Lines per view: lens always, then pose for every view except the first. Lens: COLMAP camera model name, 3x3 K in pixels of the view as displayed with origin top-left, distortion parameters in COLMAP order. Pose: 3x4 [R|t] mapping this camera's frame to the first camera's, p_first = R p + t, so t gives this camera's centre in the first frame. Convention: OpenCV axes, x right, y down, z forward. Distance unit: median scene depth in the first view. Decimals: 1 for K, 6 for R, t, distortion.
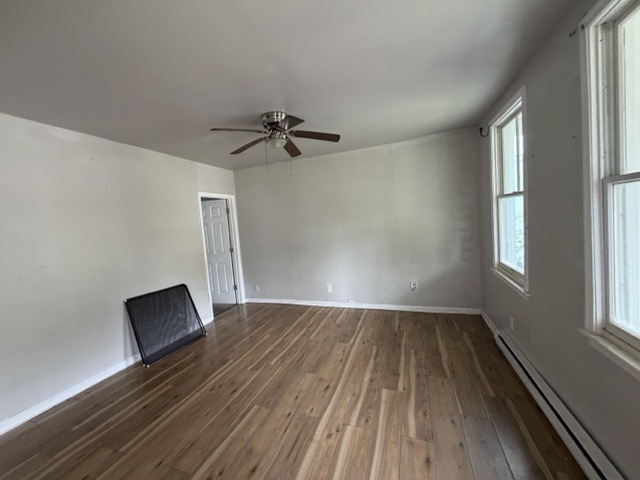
lens RADIAL K [[256.0, 0, 320.0], [0, 256.0, 240.0], [0, 0, 1]] dist [0.009920, -0.000106]
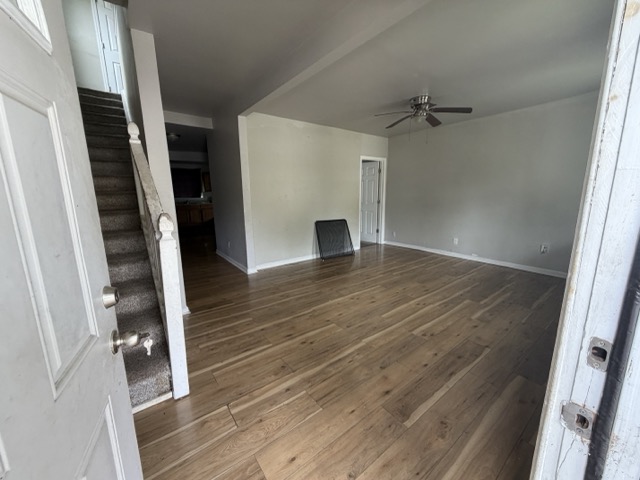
lens RADIAL K [[256.0, 0, 320.0], [0, 256.0, 240.0], [0, 0, 1]] dist [0.009920, -0.000106]
pose [[0.839331, 0.163885, -0.518328, 0.157046], [-0.093574, 0.982799, 0.159217, 0.071107], [0.535506, -0.085134, 0.840229, -0.381550]]
